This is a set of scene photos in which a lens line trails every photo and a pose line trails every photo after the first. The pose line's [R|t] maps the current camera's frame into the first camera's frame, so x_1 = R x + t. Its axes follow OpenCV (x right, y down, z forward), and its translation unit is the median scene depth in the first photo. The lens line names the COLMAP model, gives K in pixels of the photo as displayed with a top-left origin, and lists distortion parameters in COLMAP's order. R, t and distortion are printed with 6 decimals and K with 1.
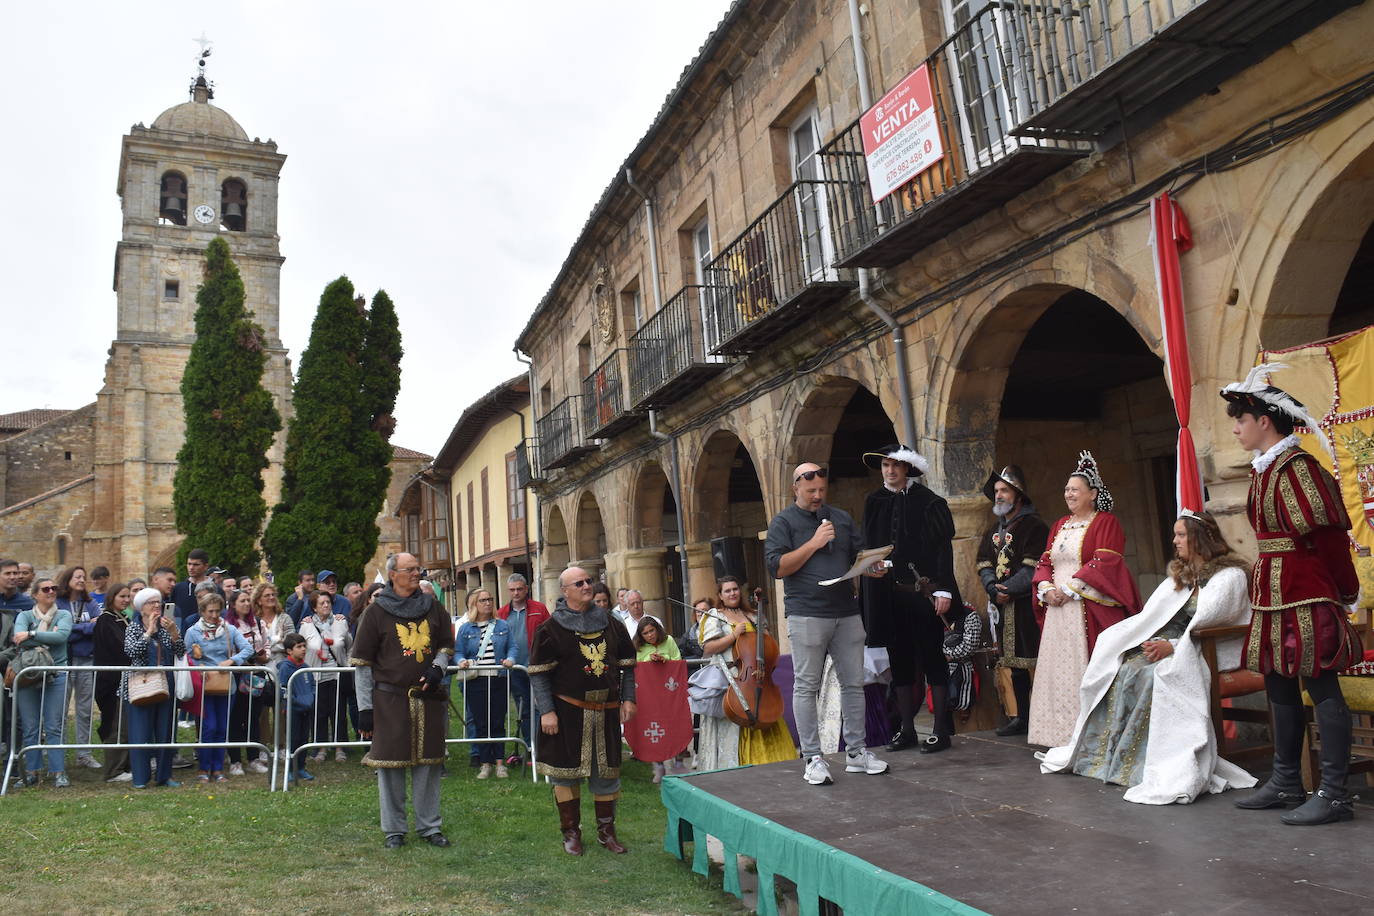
lens RADIAL K [[1076.3, 0, 686.1], [0, 1076.3, 449.5], [0, 0, 1]] dist [-0.092735, 0.015018]
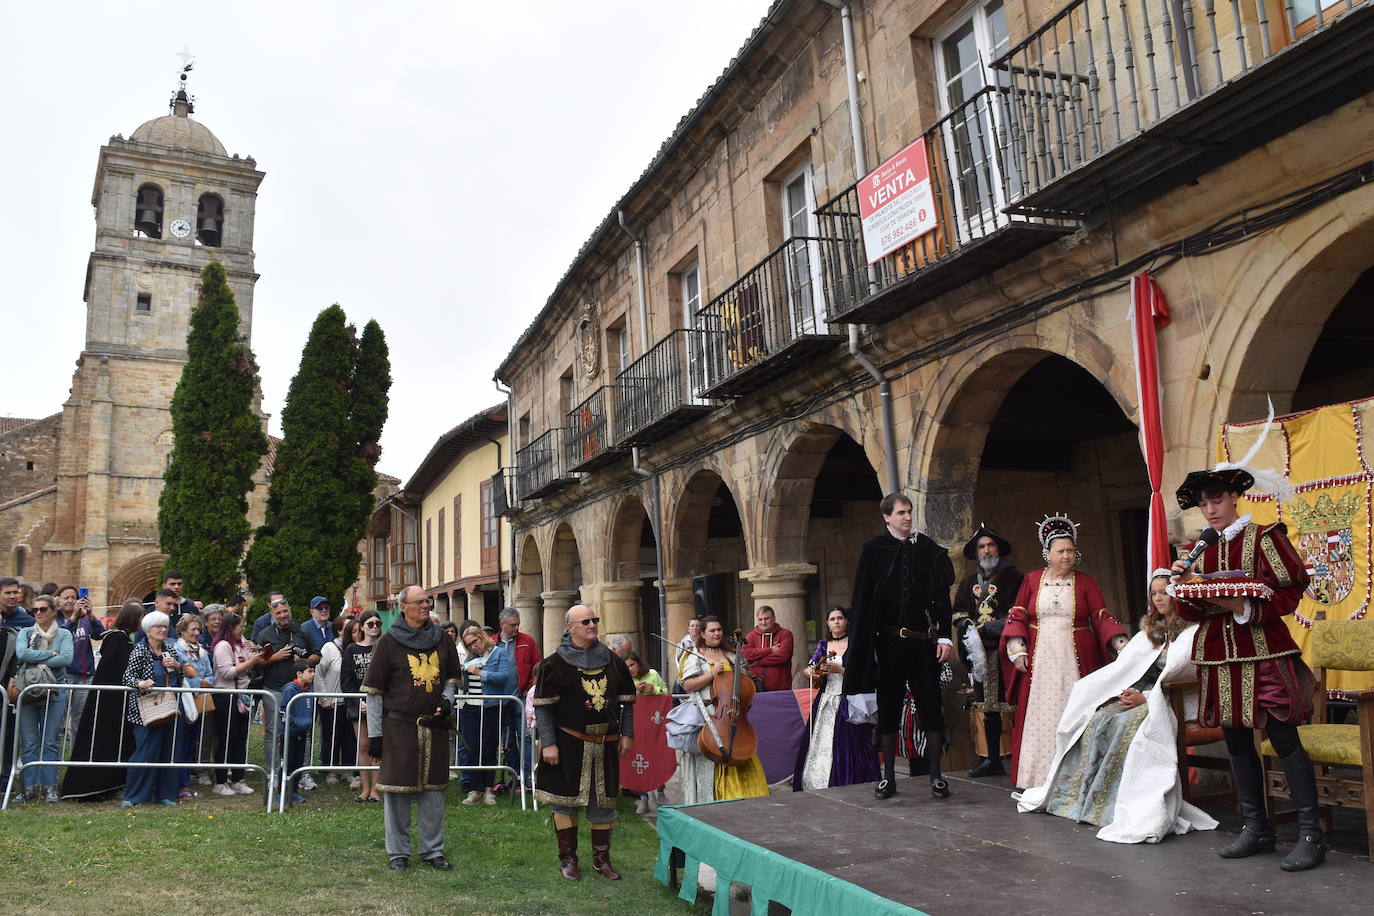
lens RADIAL K [[1078.8, 0, 684.0], [0, 1078.8, 452.3], [0, 0, 1]] dist [-0.094214, 0.017176]
pose [[0.998989, 0.033642, 0.029810, -0.003888], [-0.032869, 0.999120, -0.026060, -0.001575], [-0.030660, 0.025053, 0.999216, -0.005867]]
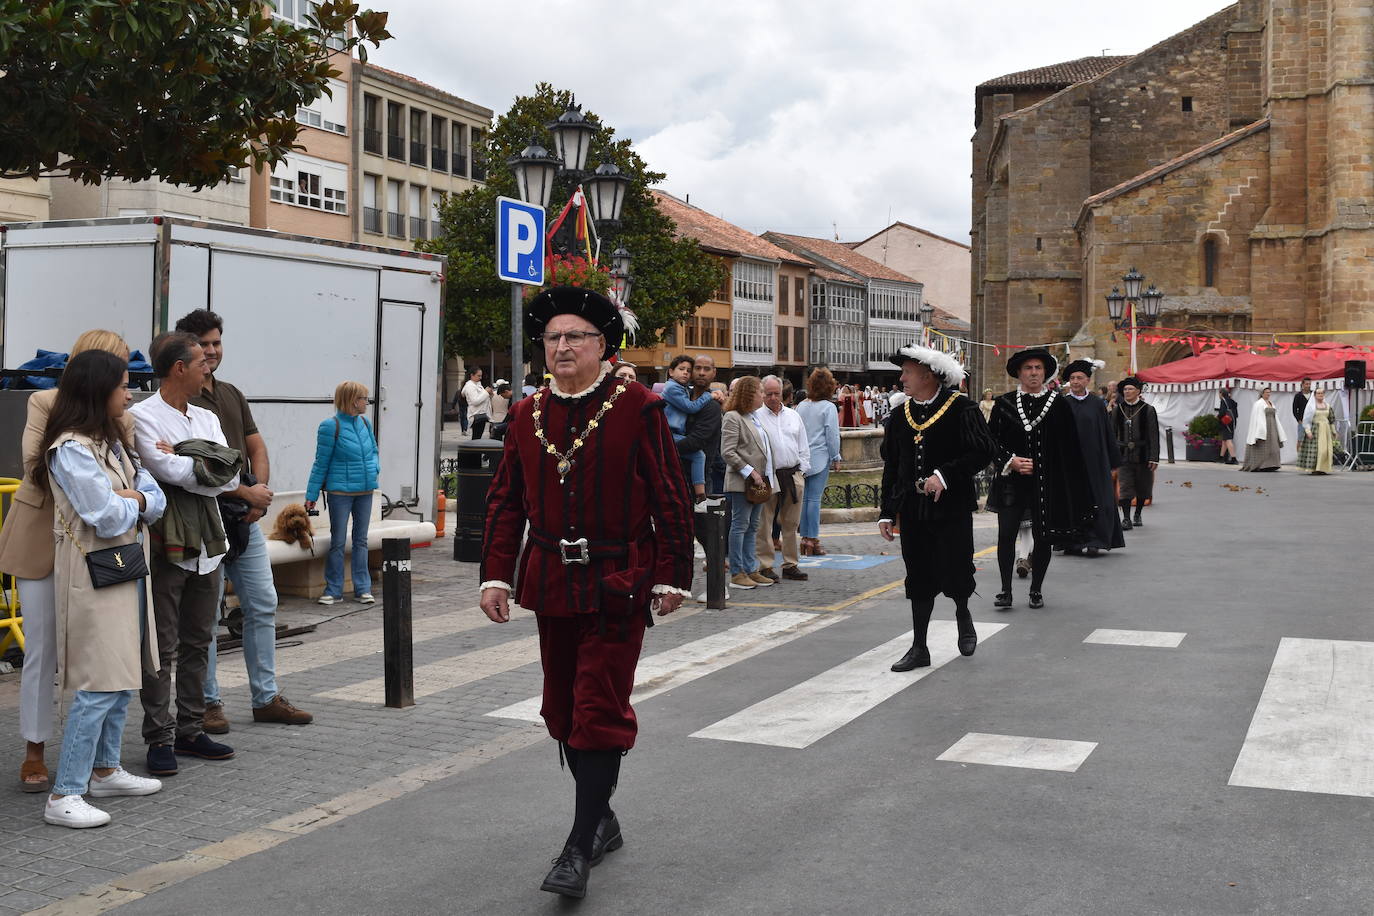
lens RADIAL K [[1419.8, 0, 686.9], [0, 1419.8, 449.9], [0, 0, 1]] dist [-0.074602, 0.022420]
pose [[0.728362, 0.084083, -0.680013, -0.284122], [0.045027, 0.984423, 0.169952, 0.055966], [0.683711, -0.154406, 0.713231, 0.262527]]
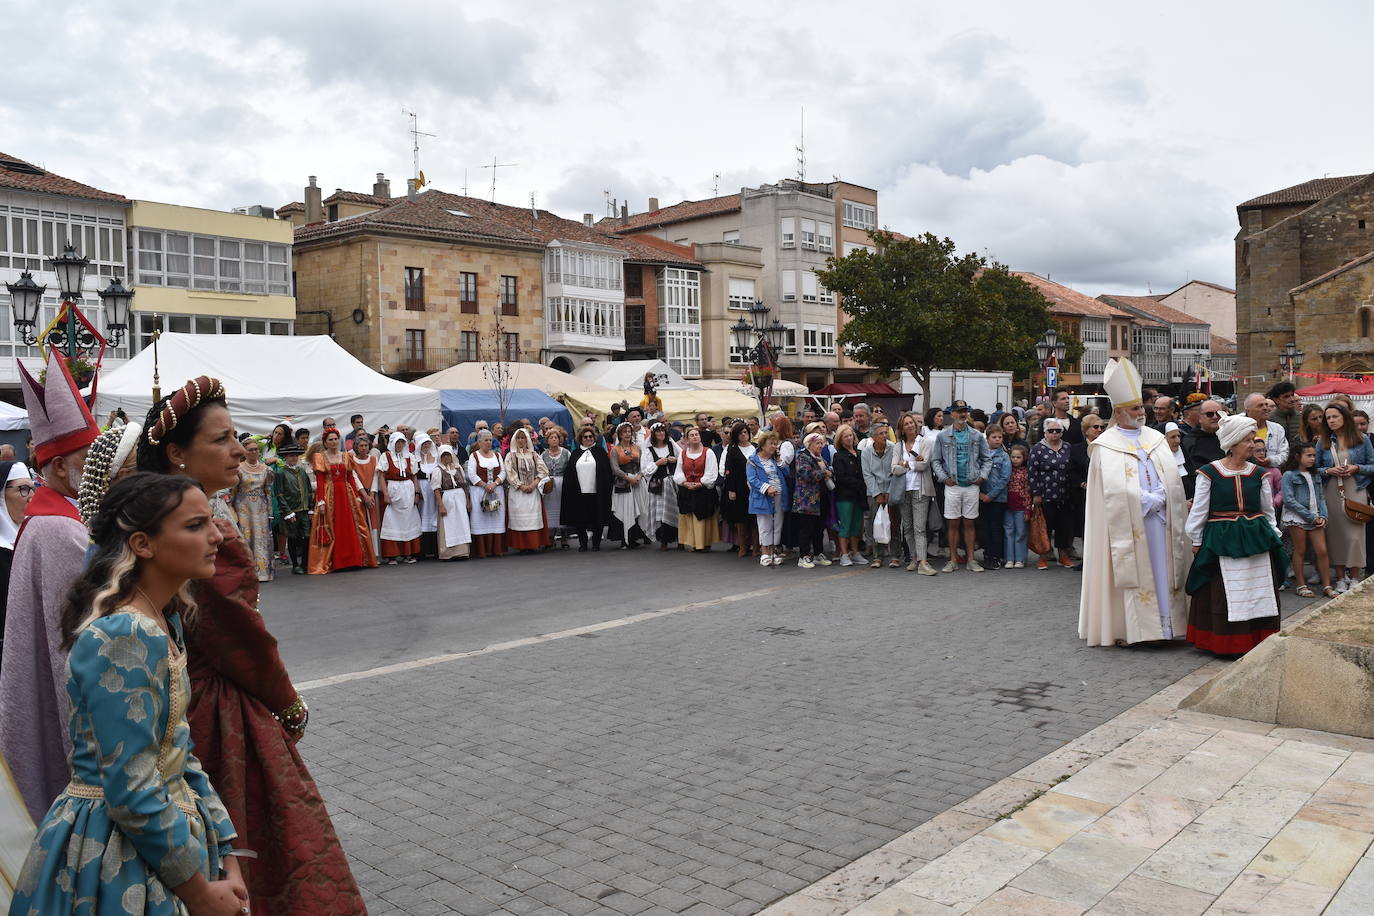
lens RADIAL K [[1089.3, 0, 683.9], [0, 1089.3, 447.5], [0, 0, 1]] dist [-0.097157, 0.025900]
pose [[0.484052, 0.079951, -0.871379, -0.042827], [0.107177, 0.982902, 0.149721, -0.003540], [0.868451, -0.165864, 0.467207, -0.030803]]
